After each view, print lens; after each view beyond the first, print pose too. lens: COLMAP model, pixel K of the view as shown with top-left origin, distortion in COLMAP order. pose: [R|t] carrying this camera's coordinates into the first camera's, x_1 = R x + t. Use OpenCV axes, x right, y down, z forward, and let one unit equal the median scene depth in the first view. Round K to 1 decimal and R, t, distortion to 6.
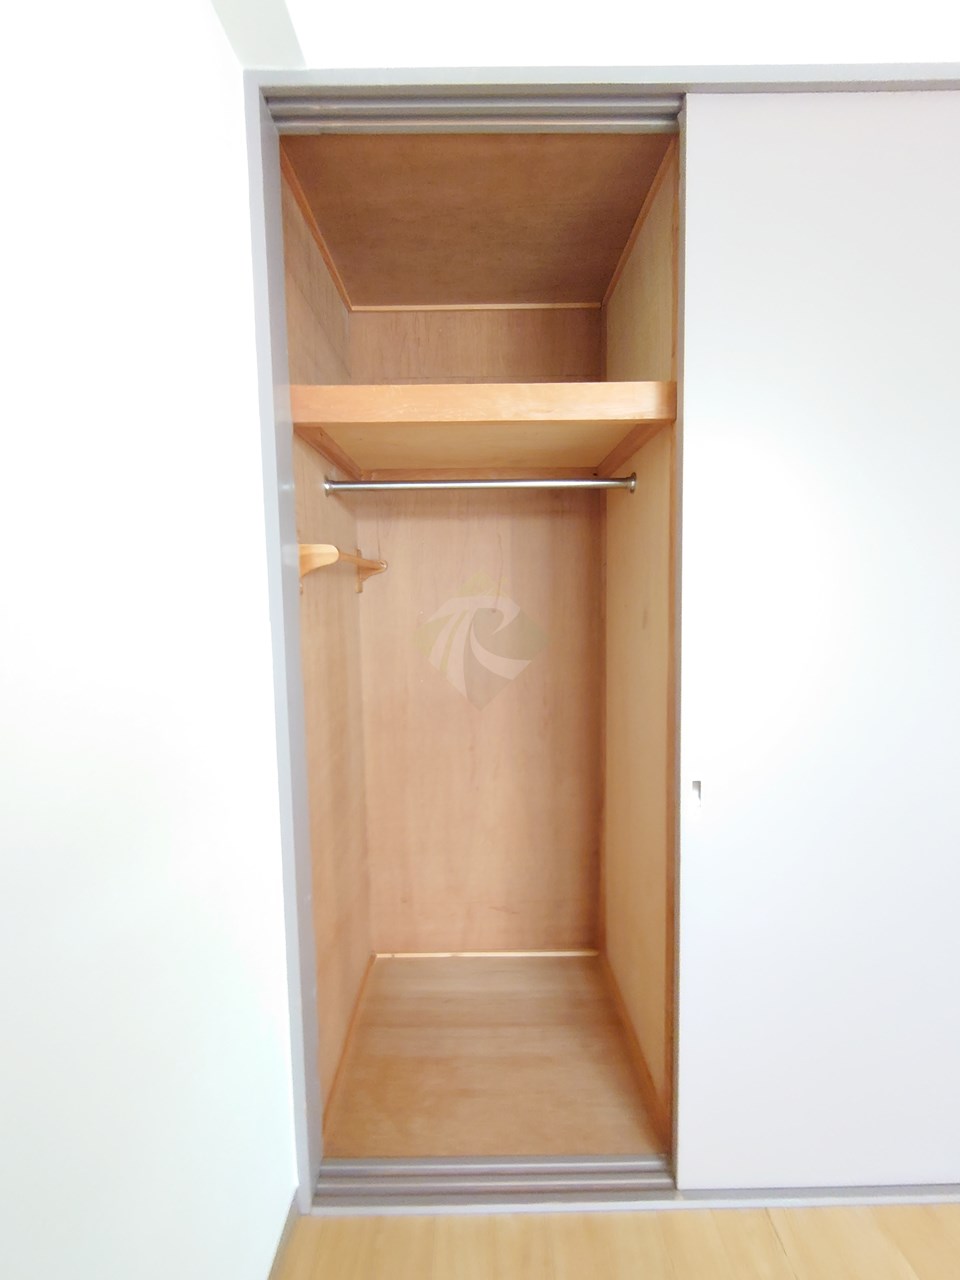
lens RADIAL K [[550.4, 0, 459.2], [0, 550.4, 640.7], [0, 0, 1]] dist [-0.001693, -0.000285]
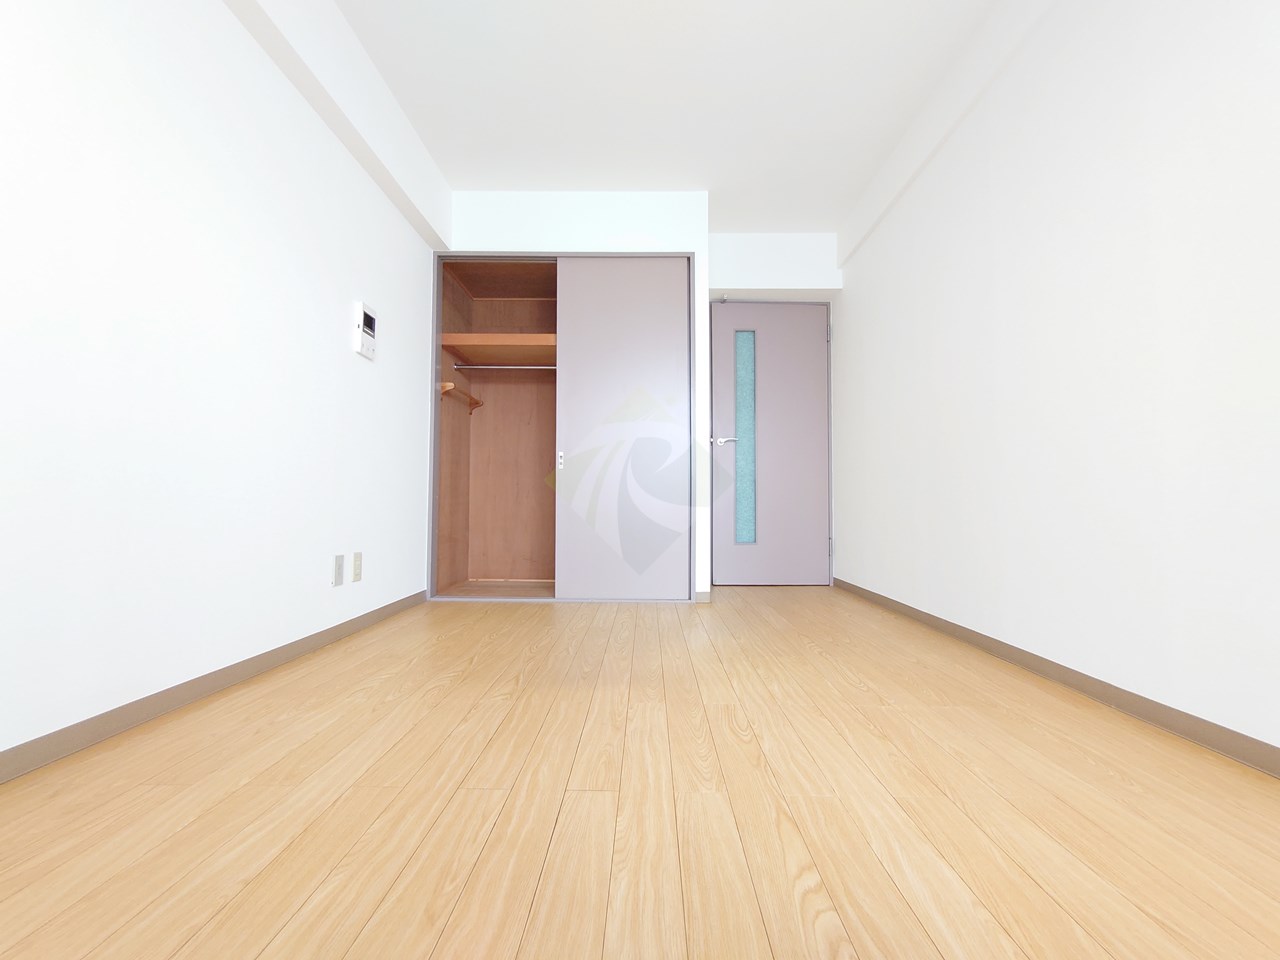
lens RADIAL K [[550.4, 0, 631.5], [0, 550.4, 481.8], [0, 0, 1]] dist [-0.001693, -0.000285]
pose [[0.999735, 0.022585, 0.004439, 0.586006], [-0.021830, 0.991513, -0.128165, 0.568126], [-0.007296, 0.128034, 0.991743, -1.510068]]
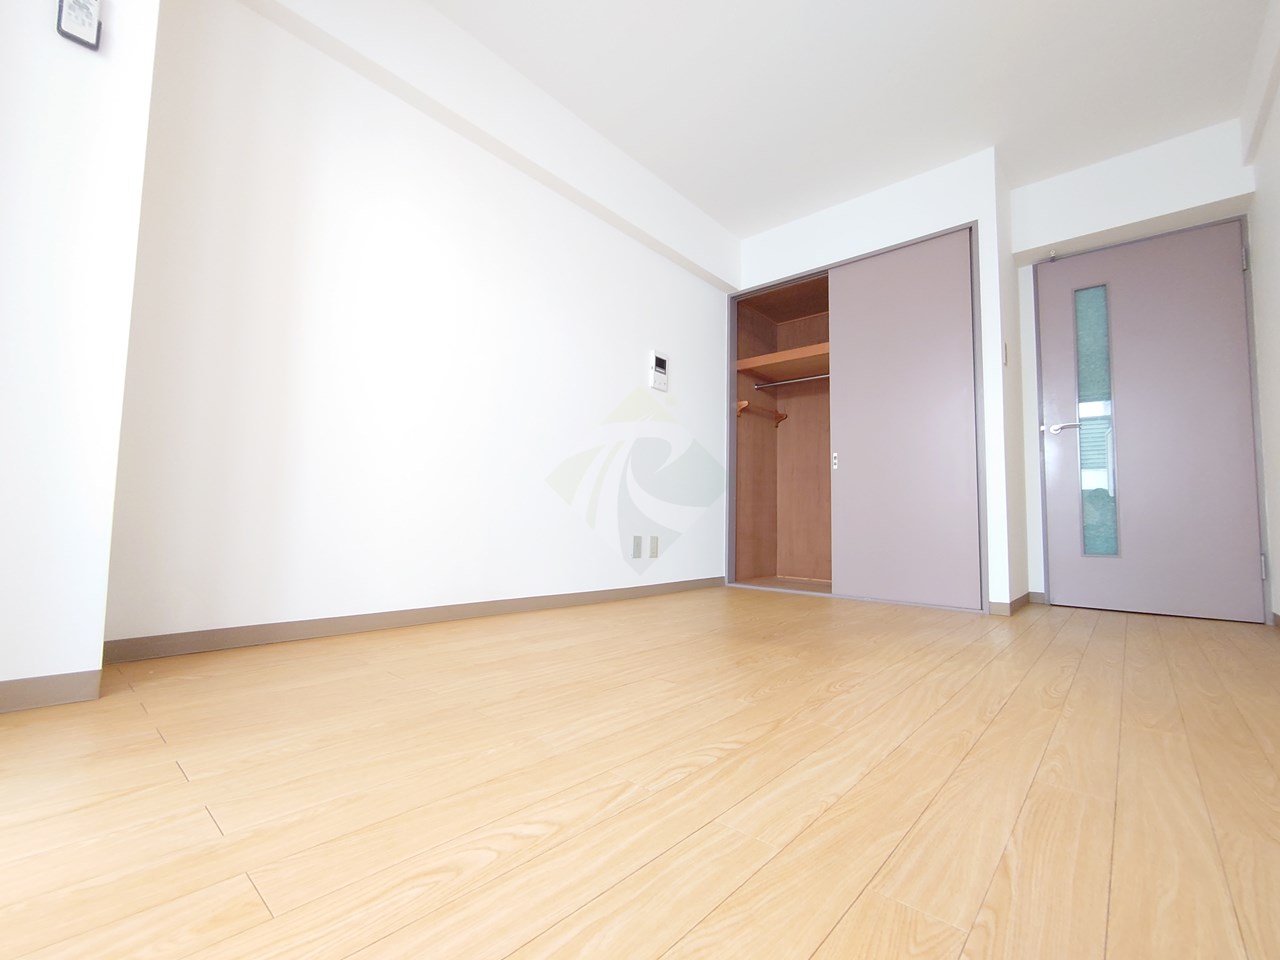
lens RADIAL K [[550.4, 0, 633.2], [0, 550.4, 483.6], [0, 0, 1]] dist [-0.001693, -0.000285]
pose [[0.754555, -0.012334, -0.656121, 1.188105], [-0.092499, 0.987842, -0.124945, 0.665221], [0.649686, 0.154969, 0.744240, -1.569974]]
